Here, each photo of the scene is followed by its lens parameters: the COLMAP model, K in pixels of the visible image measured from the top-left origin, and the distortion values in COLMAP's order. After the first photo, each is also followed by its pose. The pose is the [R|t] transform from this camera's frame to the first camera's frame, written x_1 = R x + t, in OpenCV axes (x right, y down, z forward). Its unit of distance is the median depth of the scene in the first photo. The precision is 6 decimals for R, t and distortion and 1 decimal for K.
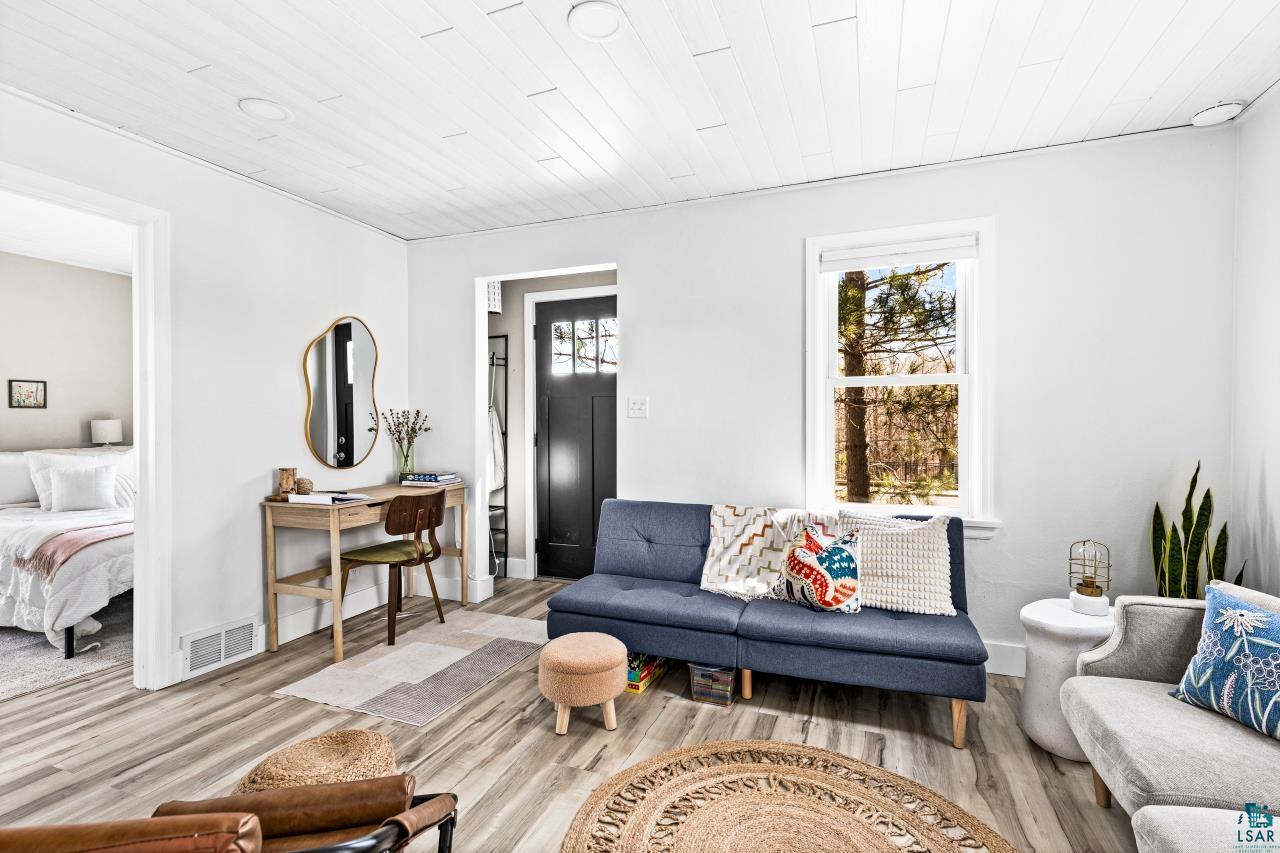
lens RADIAL K [[588.4, 0, 639.2], [0, 588.4, 424.7], [0, 0, 1]] dist [0.006135, 0.000323]
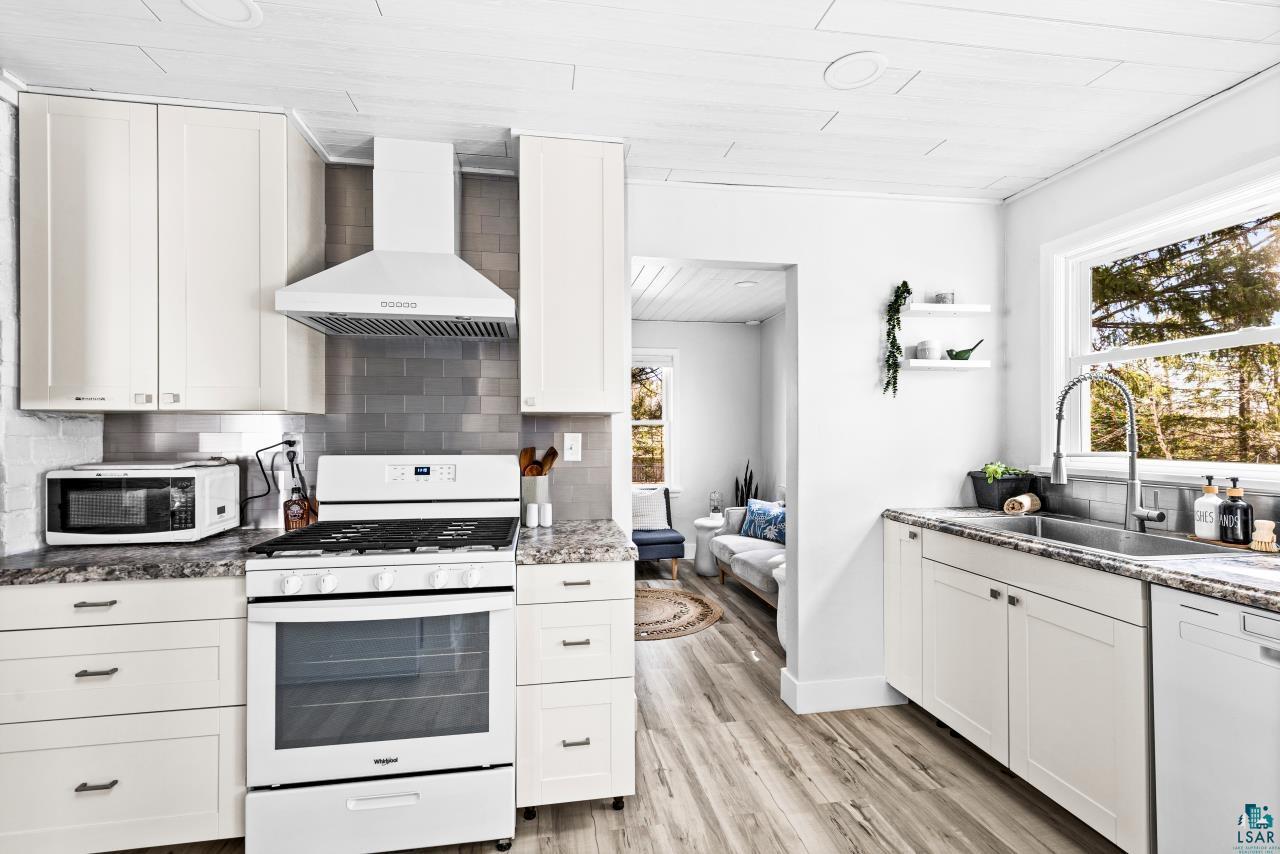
lens RADIAL K [[588.4, 0, 634.4], [0, 588.4, 431.5], [0, 0, 1]] dist [0.006135, 0.000323]
pose [[0.856156, -0.001599, 0.516715, -0.731817], [0.002988, 0.999994, -0.001857, -0.049494], [-0.516709, 0.003133, 0.856155, -0.853679]]
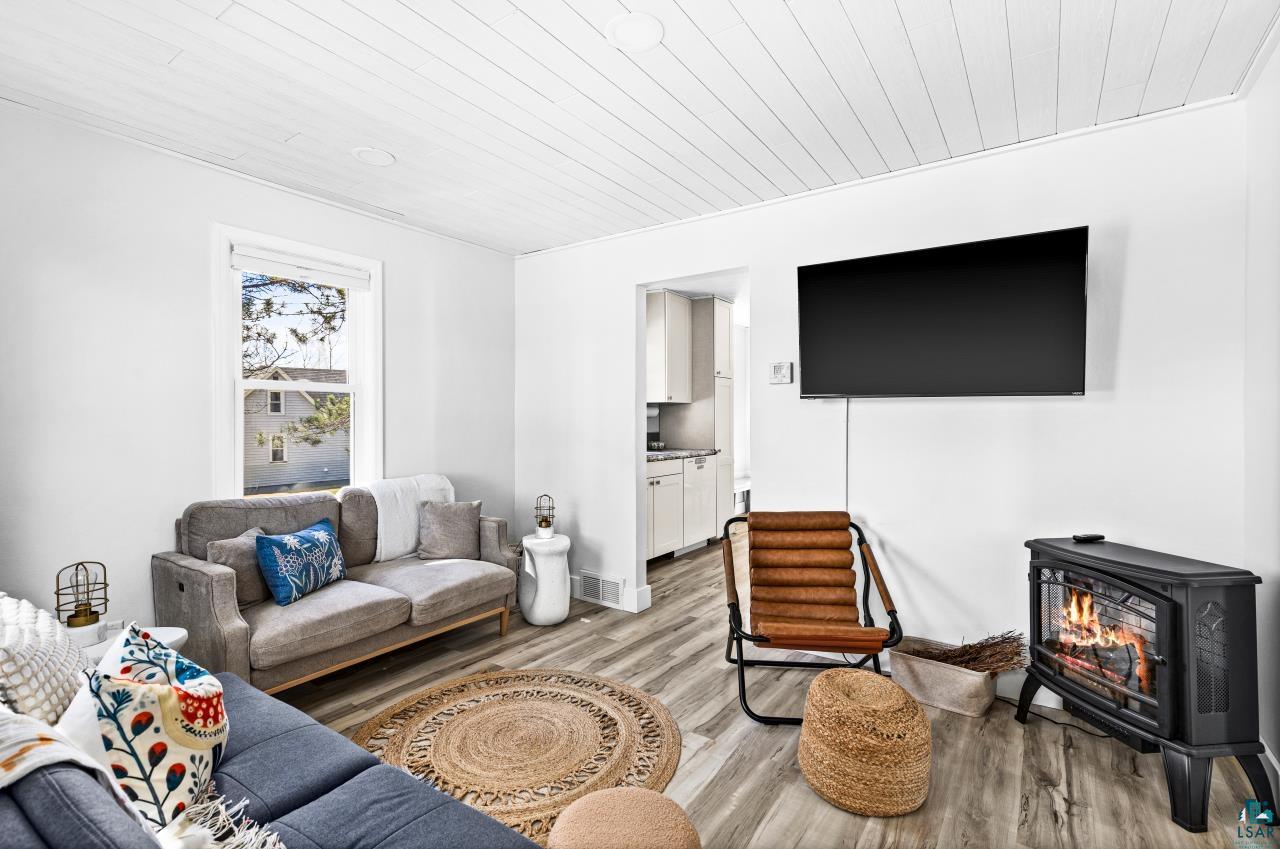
lens RADIAL K [[588.4, 0, 620.3], [0, 588.4, 423.6], [0, 0, 1]] dist [0.006135, 0.000323]
pose [[-0.969184, 0.002470, 0.246327, -0.213796], [0.003306, 0.999990, 0.002980, -0.013246], [-0.246317, 0.003703, -0.969182, 1.460768]]
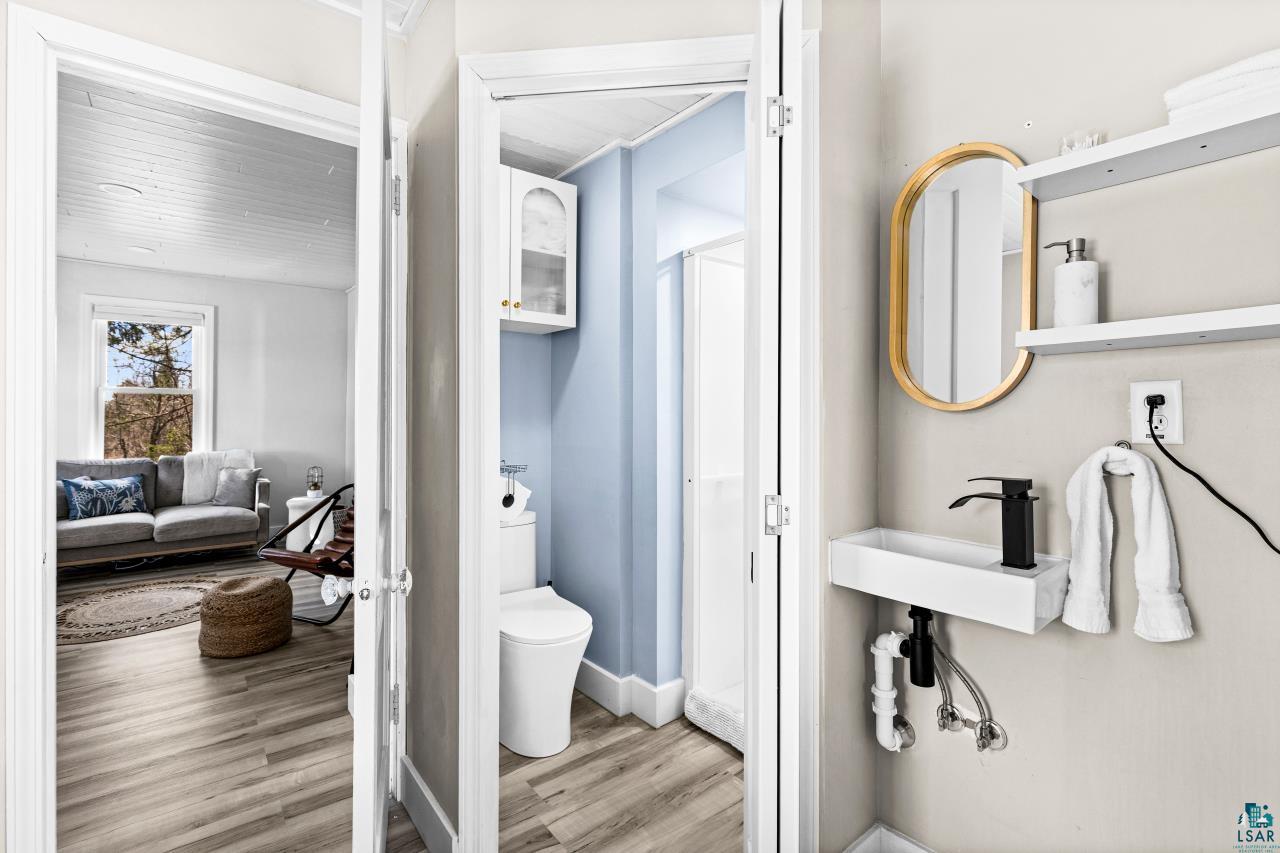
lens RADIAL K [[588.4, 0, 630.5], [0, 588.4, 408.1], [0, 0, 1]] dist [0.006135, 0.000323]
pose [[-0.857536, 0.000034, 0.514424, -1.672301], [-0.005270, 0.999947, -0.008850, -0.022508], [-0.514397, -0.010300, -0.857491, 1.273846]]
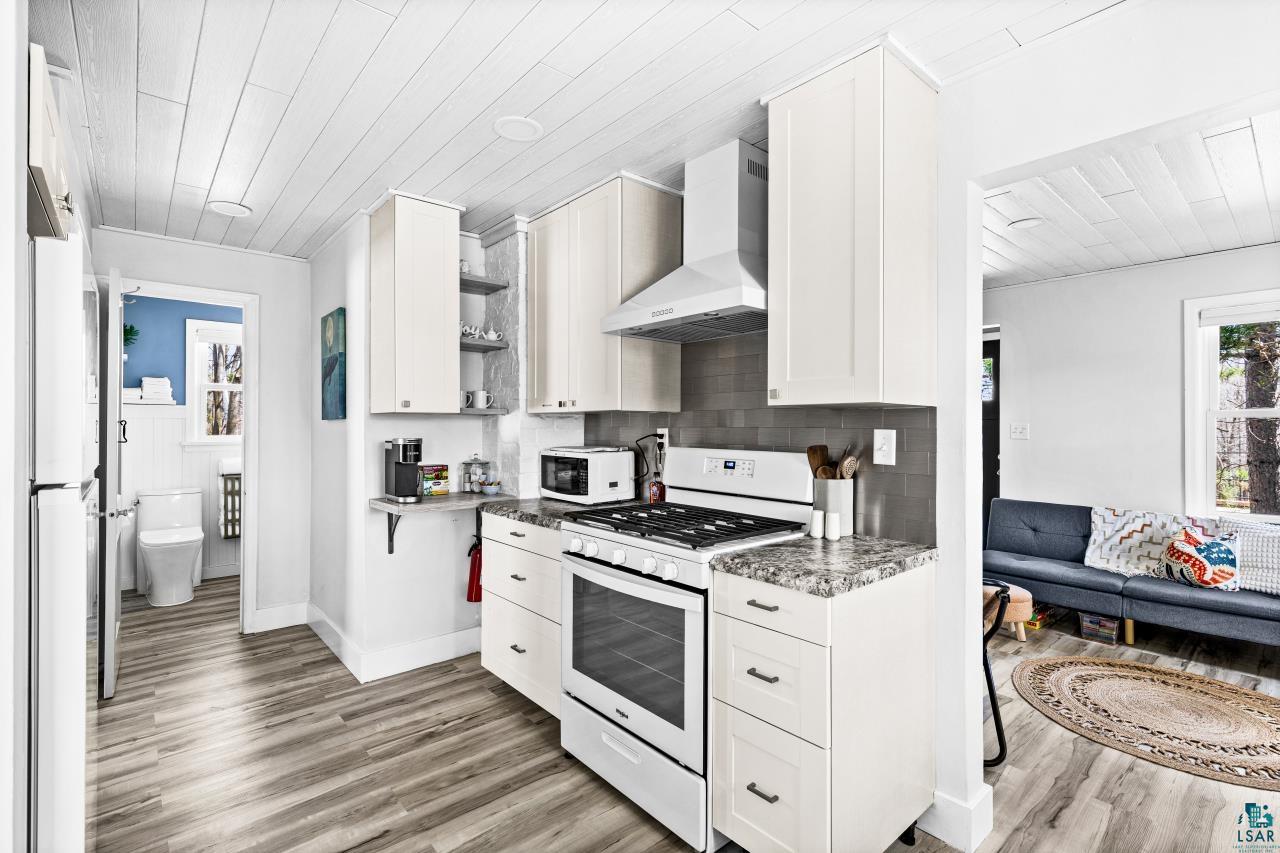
lens RADIAL K [[588.4, 0, 639.2], [0, 588.4, 422.8], [0, 0, 1]] dist [0.006135, 0.000323]
pose [[0.889000, -0.001096, -0.457906, -0.213524], [-0.002180, 0.999976, -0.006626, -0.052277], [0.457902, 0.006889, 0.888976, -0.804147]]
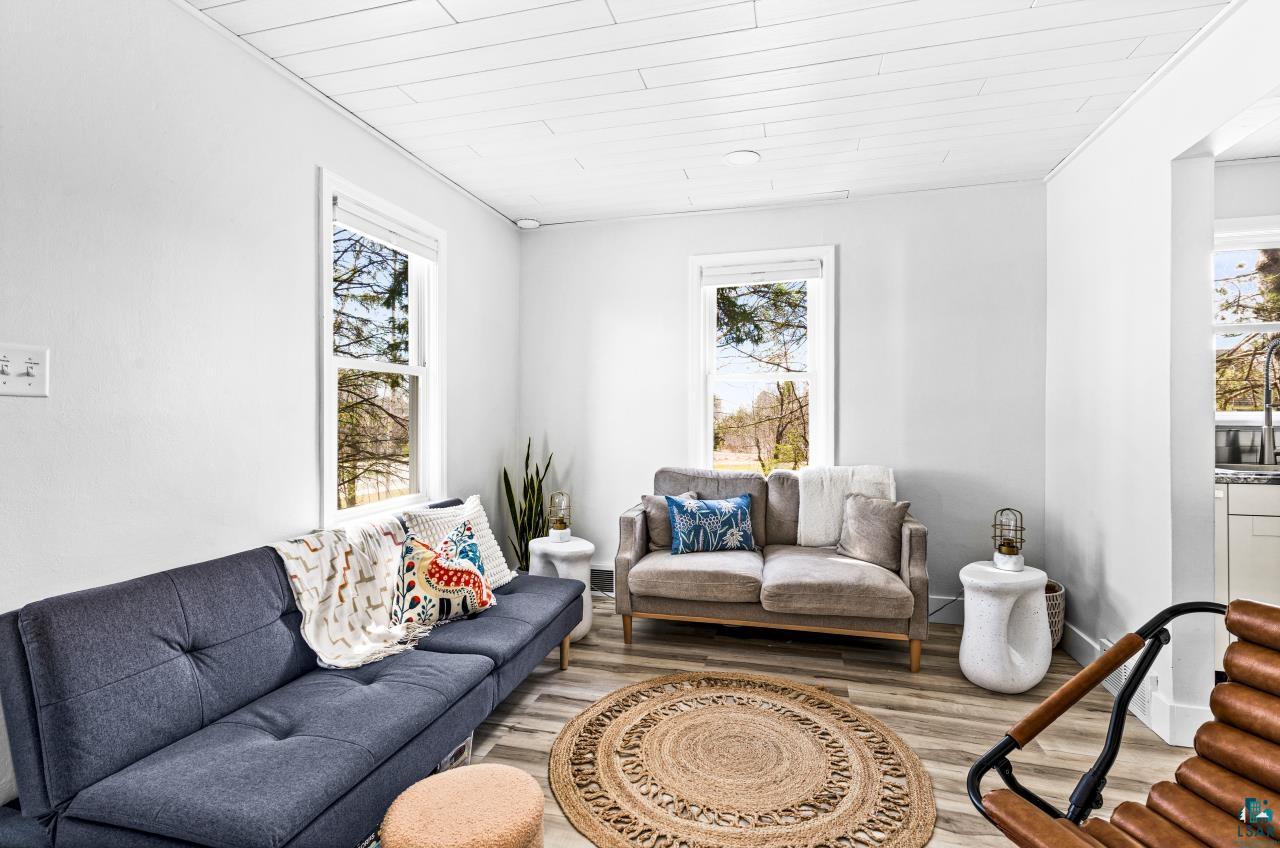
lens RADIAL K [[588.4, 0, 643.2], [0, 588.4, 414.0], [0, 0, 1]] dist [0.006135, 0.000323]
pose [[-0.121671, 0.002061, 0.992568, -0.637450], [-0.001014, 0.999997, -0.002201, 0.002626], [-0.992570, -0.001274, -0.121668, 0.851708]]
